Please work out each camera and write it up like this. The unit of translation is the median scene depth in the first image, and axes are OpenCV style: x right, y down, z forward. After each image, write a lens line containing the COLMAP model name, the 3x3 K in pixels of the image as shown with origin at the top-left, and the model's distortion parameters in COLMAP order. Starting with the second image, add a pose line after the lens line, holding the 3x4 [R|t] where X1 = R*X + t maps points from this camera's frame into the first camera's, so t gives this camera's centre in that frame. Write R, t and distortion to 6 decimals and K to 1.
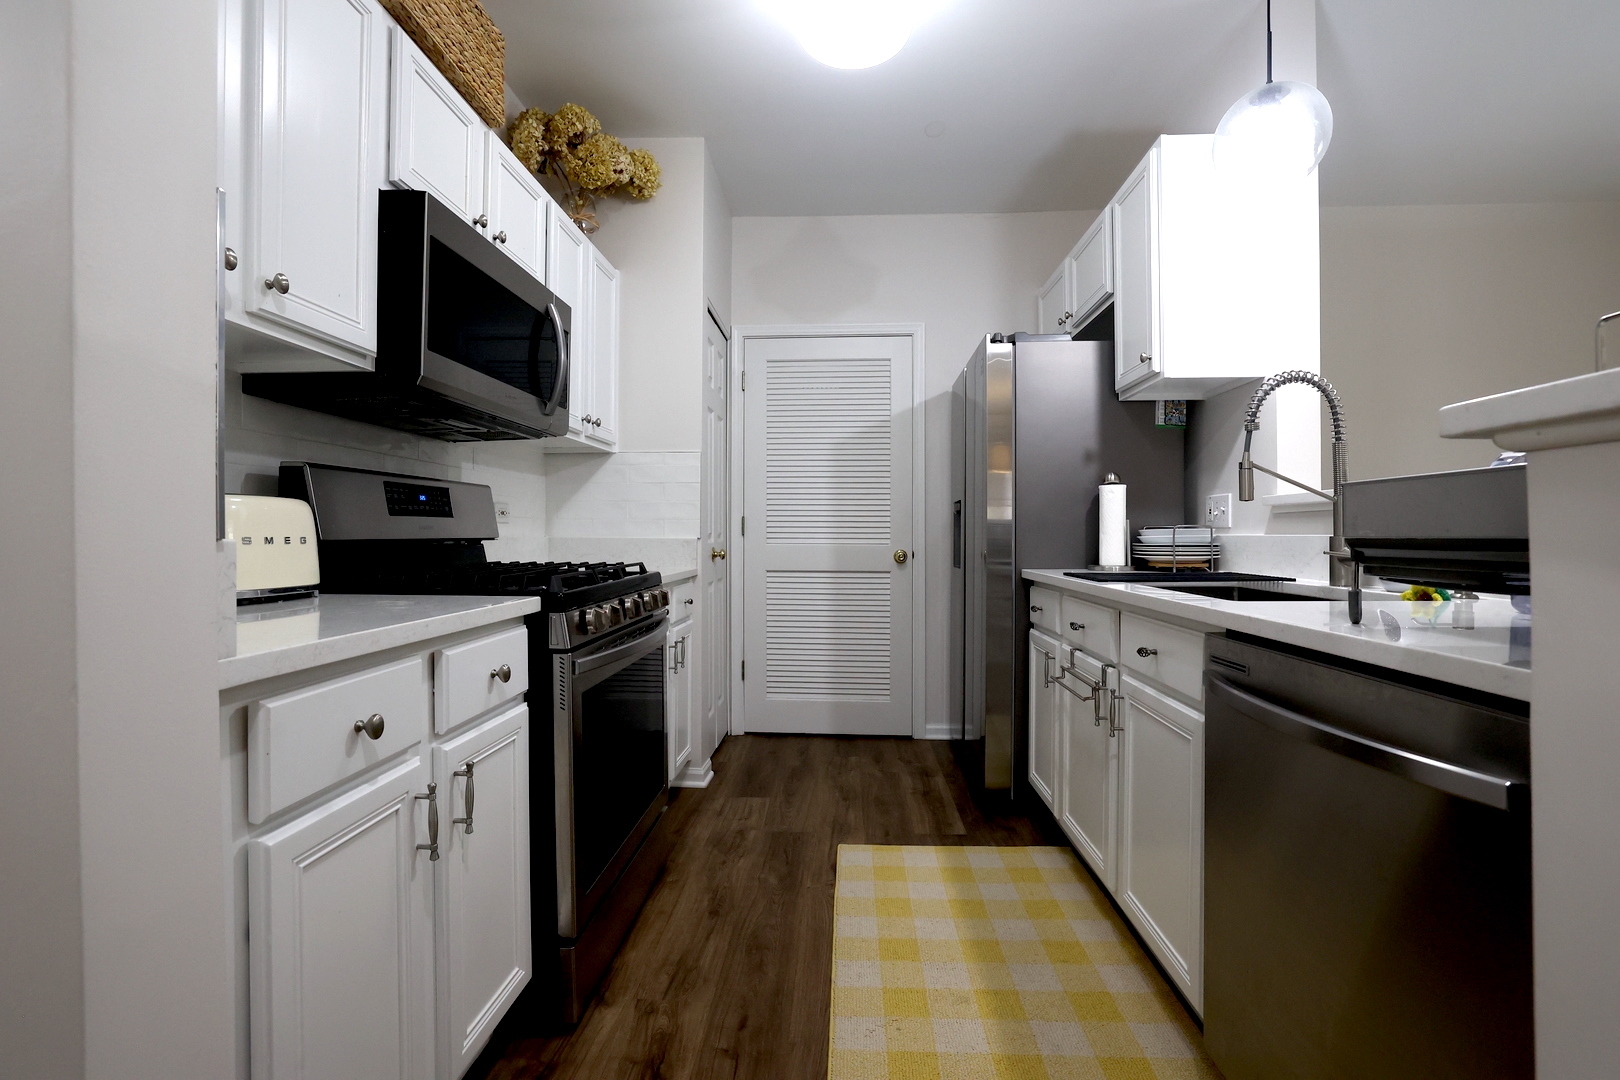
lens RADIAL K [[697.0, 0, 804.3], [0, 697.0, 533.6], [0, 0, 1]] dist [-0.038070, 0.010179]
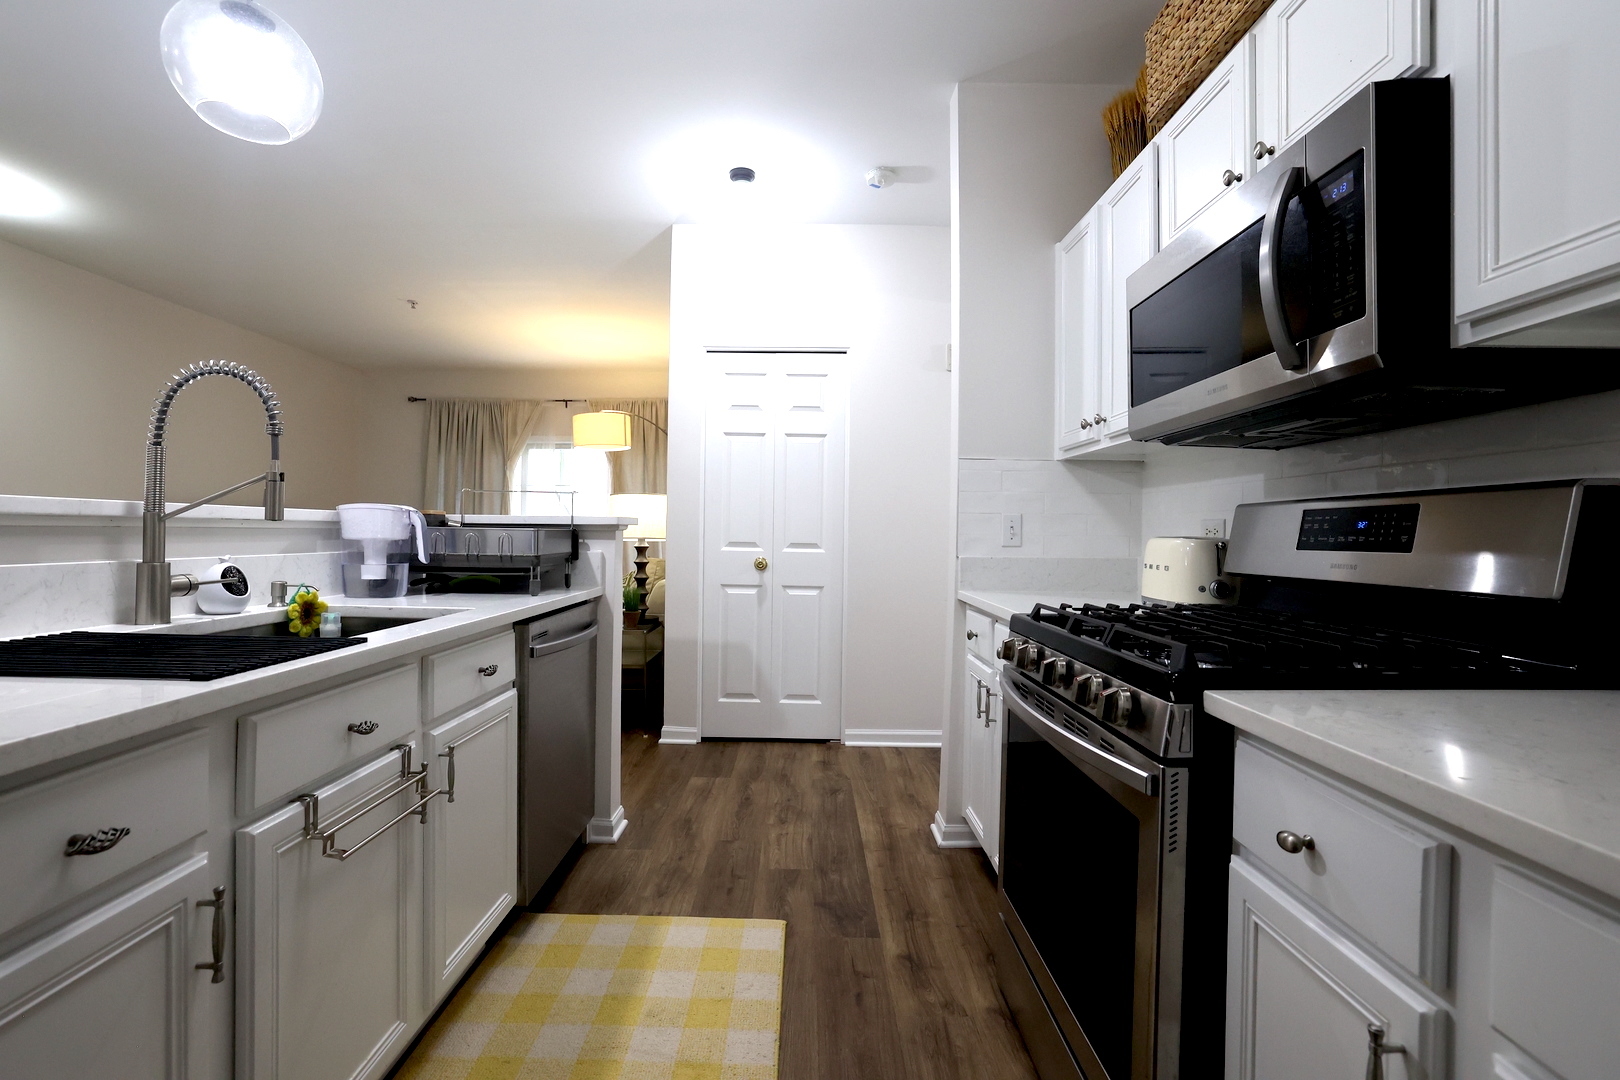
lens RADIAL K [[697.0, 0, 793.6], [0, 697.0, 534.1], [0, 0, 1]] dist [-0.038070, 0.010179]
pose [[-0.998859, -0.012008, -0.046224, 0.051994], [-0.012060, 0.999927, 0.000831, -0.030093], [0.046211, 0.001388, -0.998931, 1.397690]]
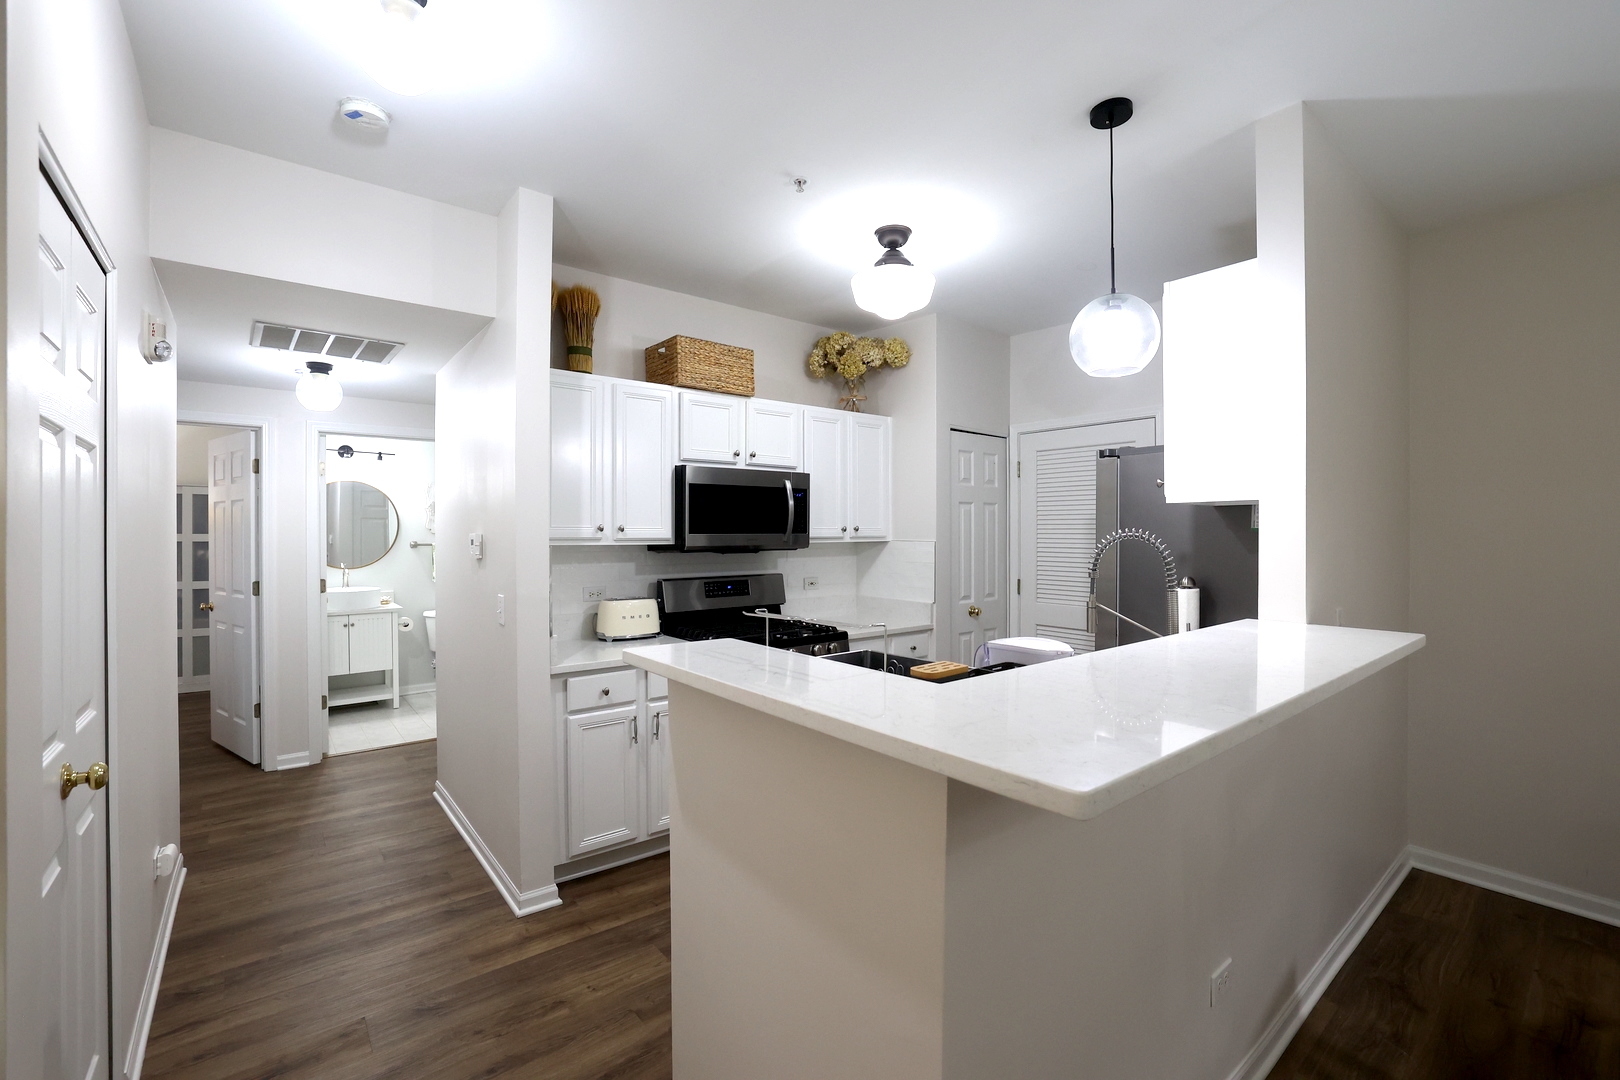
lens RADIAL K [[697.0, 0, 803.6], [0, 697.0, 541.2], [0, 0, 1]] dist [-0.038070, 0.010179]
pose [[0.670838, 0.005209, -0.741586, 0.928252], [0.003709, 0.999939, 0.010379, -0.172918], [0.741595, -0.009713, 0.670778, -0.177269]]
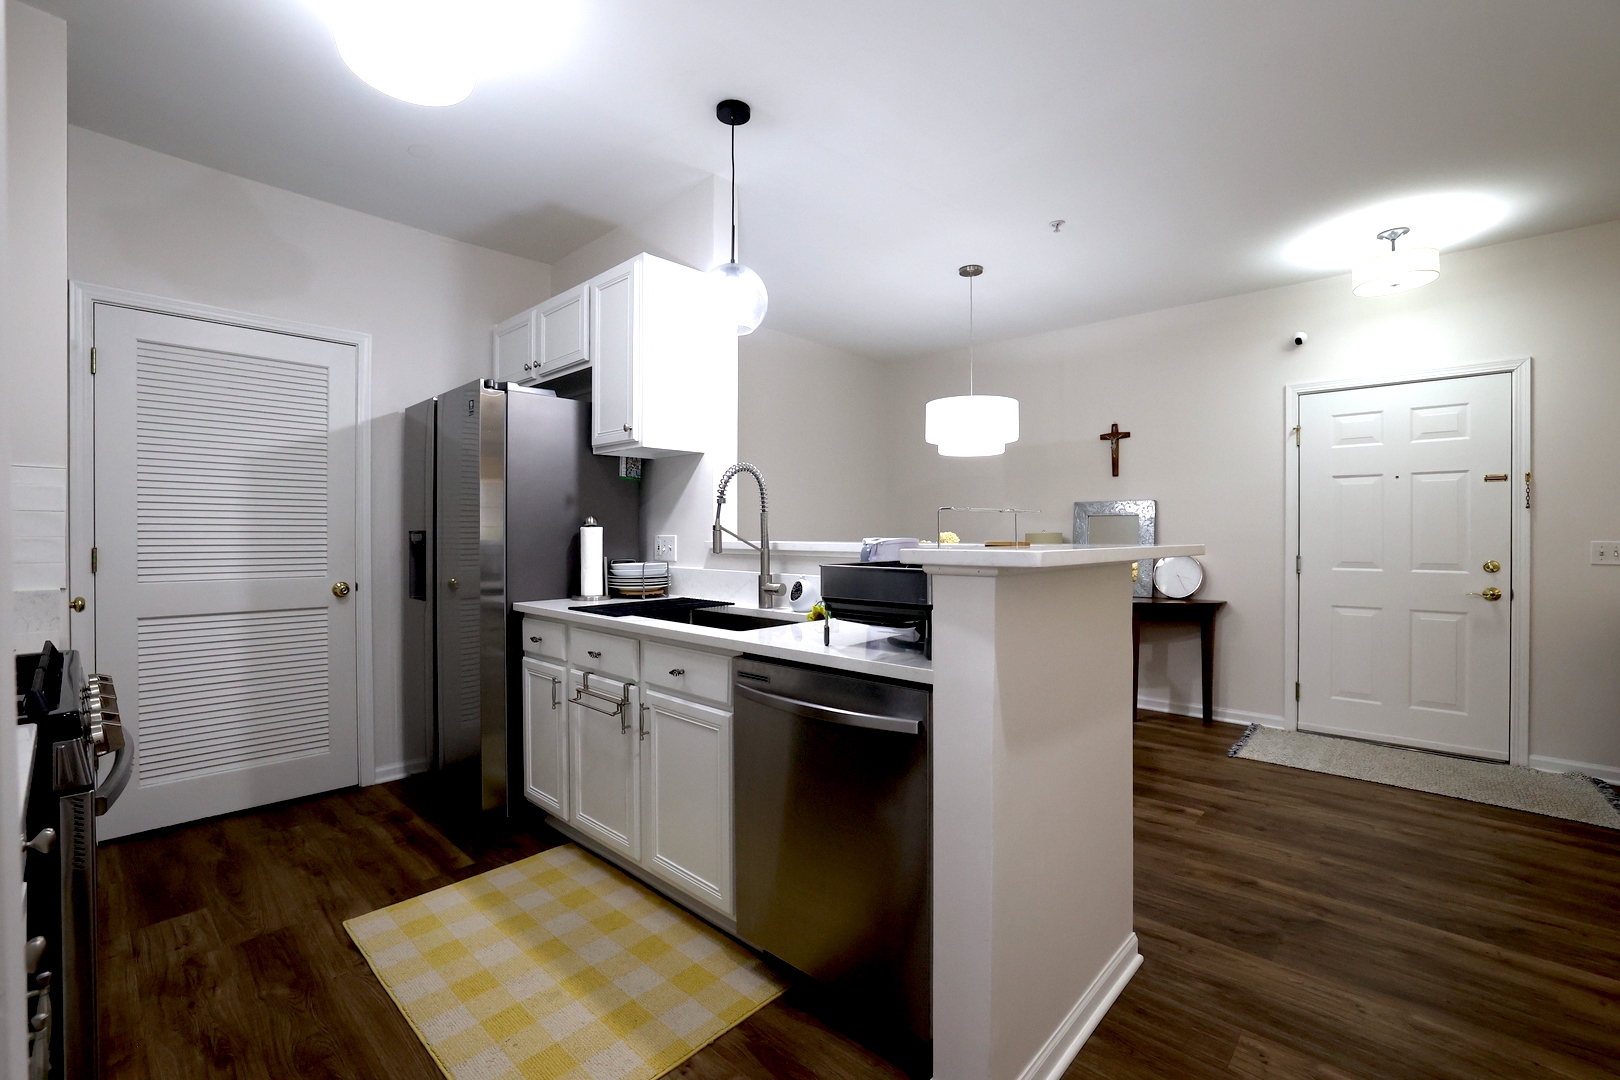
lens RADIAL K [[697.0, 0, 804.7], [0, 697.0, 538.7], [0, 0, 1]] dist [-0.038070, 0.010179]
pose [[0.631844, -0.008545, 0.775048, -0.270291], [-0.002872, 0.999907, 0.013365, -0.073756], [-0.775090, -0.010670, 0.631761, -0.034406]]
